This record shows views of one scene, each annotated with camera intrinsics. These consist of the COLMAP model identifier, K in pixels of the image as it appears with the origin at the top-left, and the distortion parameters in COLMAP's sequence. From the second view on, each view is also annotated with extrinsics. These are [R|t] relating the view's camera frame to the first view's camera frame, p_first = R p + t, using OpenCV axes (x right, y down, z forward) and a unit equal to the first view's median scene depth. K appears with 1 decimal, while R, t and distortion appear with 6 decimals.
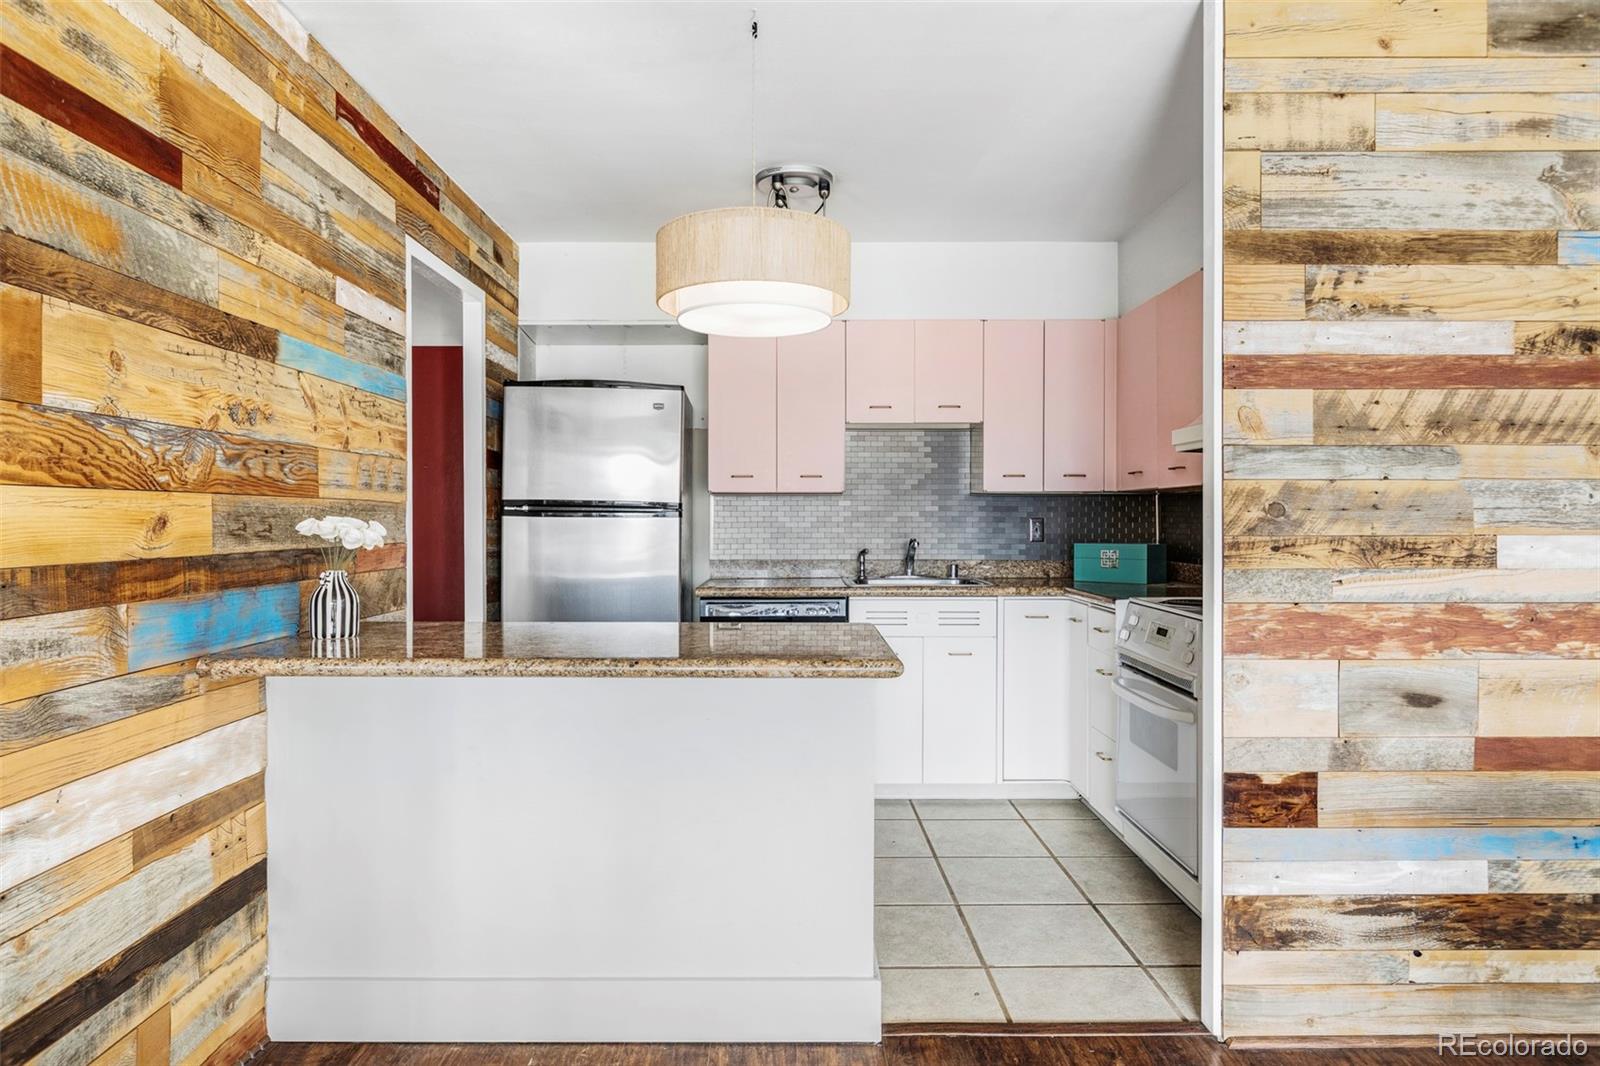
lens RADIAL K [[974.6, 0, 784.5], [0, 974.6, 521.6], [0, 0, 1]] dist [0.001967, 0.000695]
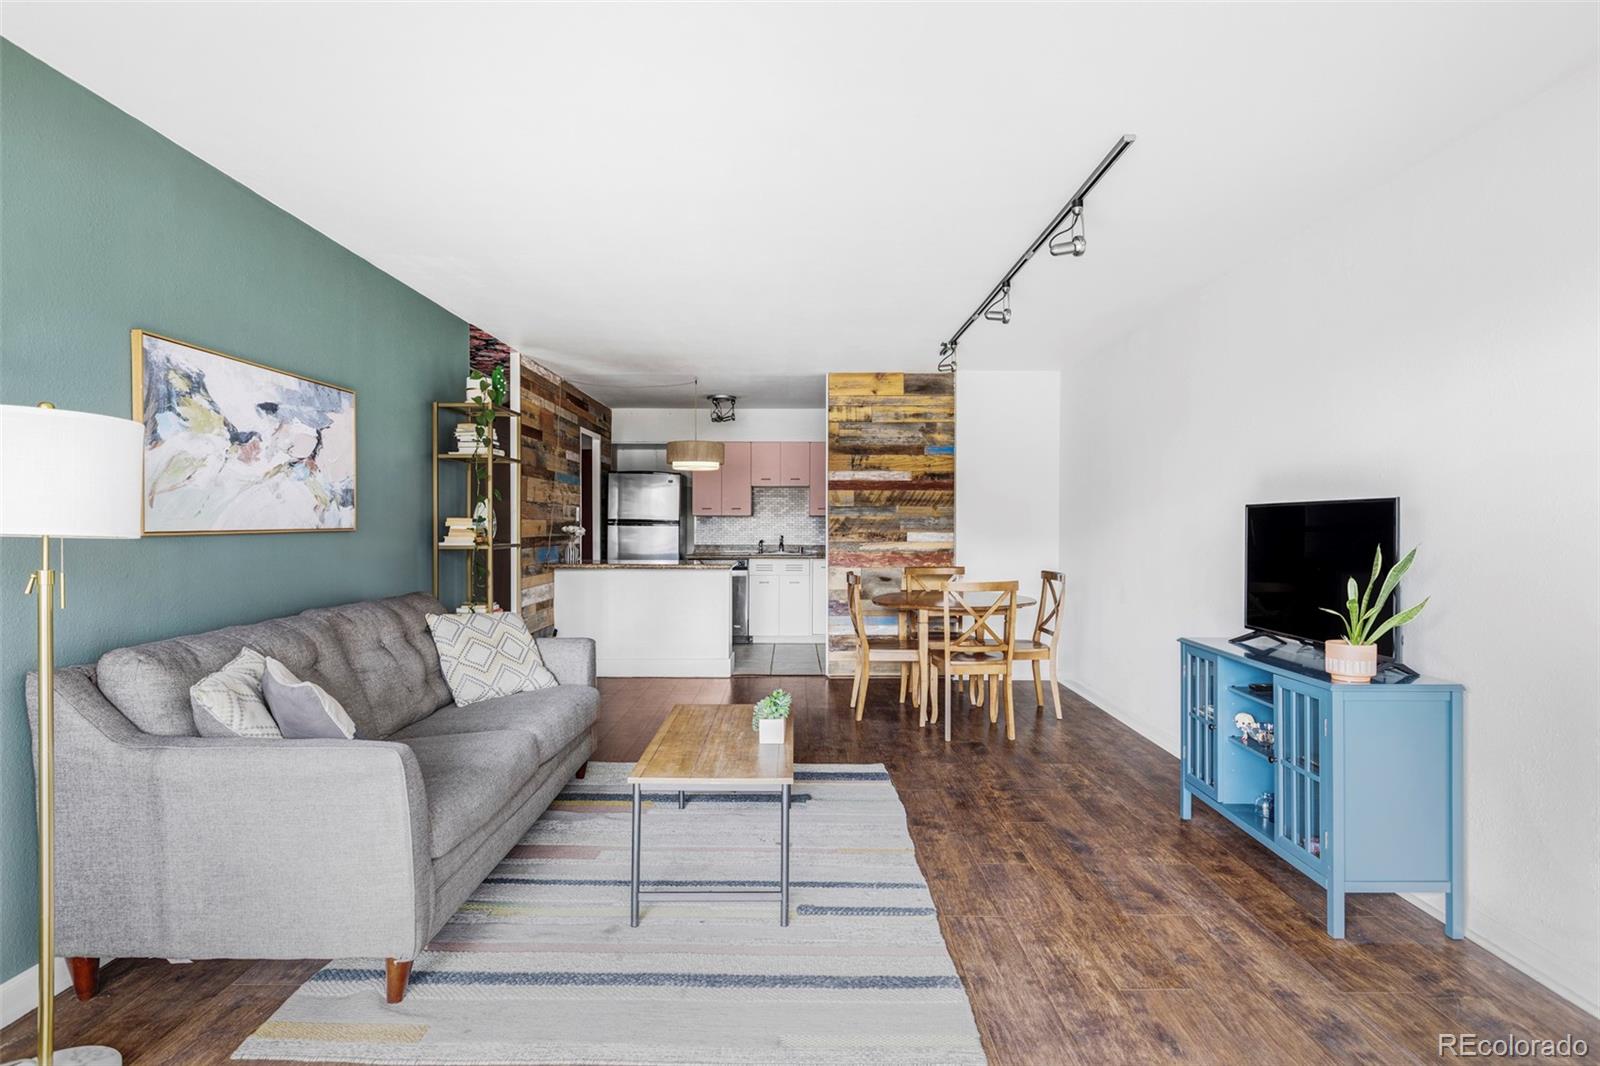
lens RADIAL K [[854.3, 0, 808.4], [0, 854.3, 532.3], [0, 0, 1]] dist [0.003337, -0.001457]
pose [[0.999902, 0.001911, 0.013856, 0.334532], [-0.001969, 0.999989, 0.004191, 0.002761], [-0.013848, -0.004218, 0.999895, -2.060554]]
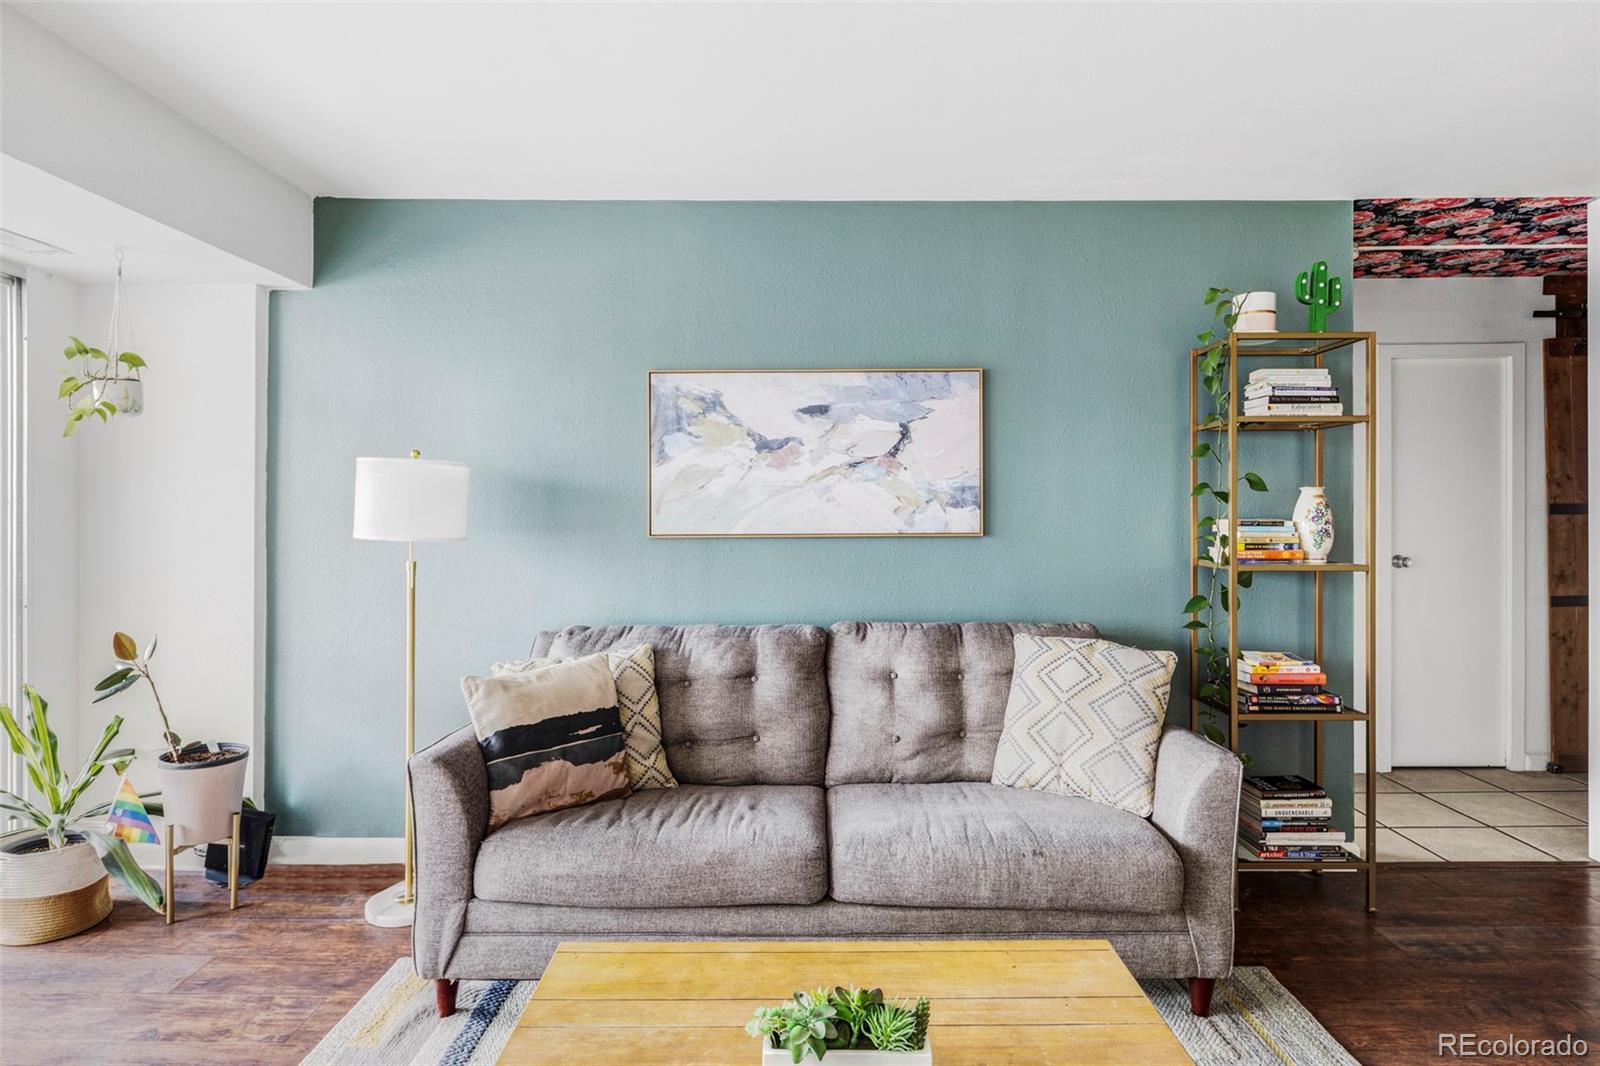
lens RADIAL K [[866.1, 0, 803.5], [0, 866.1, 499.0], [0, 0, 1]] dist [0.003125, -0.004145]
pose [[-0.001509, -0.012043, -0.999926, 0.870085], [-0.005089, 0.999915, -0.012036, -0.033489], [0.999986, 0.005071, -0.001570, -0.665000]]
